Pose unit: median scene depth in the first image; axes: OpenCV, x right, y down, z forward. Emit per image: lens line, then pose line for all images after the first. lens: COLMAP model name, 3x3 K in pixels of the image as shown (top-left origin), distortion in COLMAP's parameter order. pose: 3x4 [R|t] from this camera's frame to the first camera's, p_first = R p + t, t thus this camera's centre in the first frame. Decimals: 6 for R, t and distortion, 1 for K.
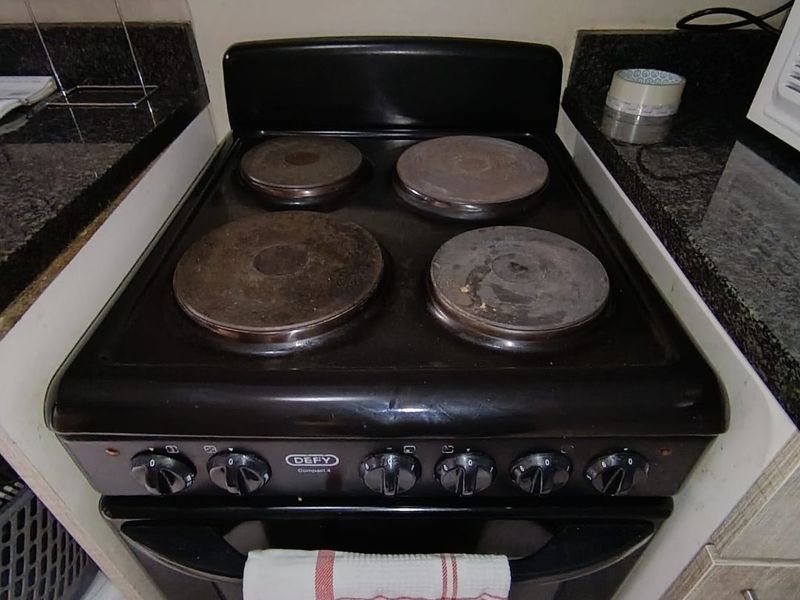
lens RADIAL K [[499.5, 0, 400.0], [0, 499.5, 300.0], [0, 0, 1]] dist [-0.003785, 0.002918]
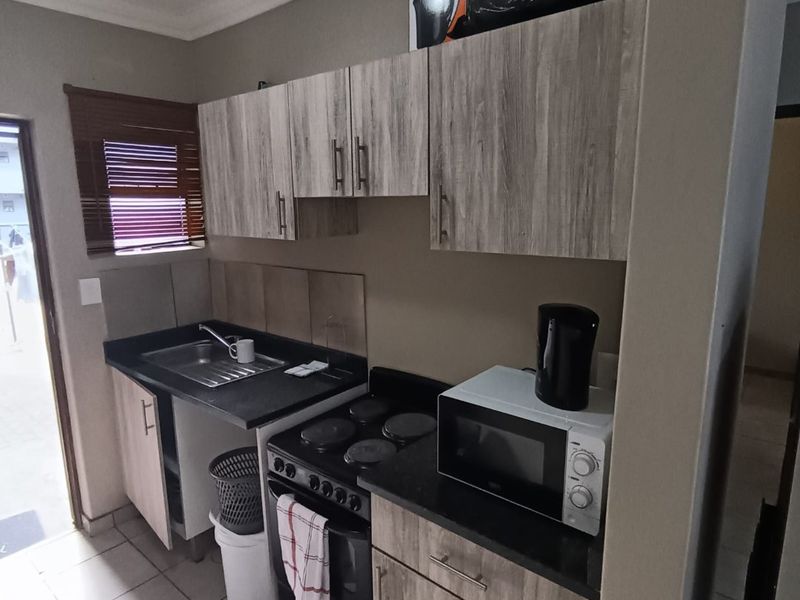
lens RADIAL K [[499.5, 0, 400.0], [0, 499.5, 300.0], [0, 0, 1]] dist [-0.003785, 0.002918]
pose [[0.771874, 0.121188, -0.624118, 1.890373], [-0.395639, 0.859990, -0.322316, 0.066385], [0.497674, 0.495713, 0.711751, -1.485368]]
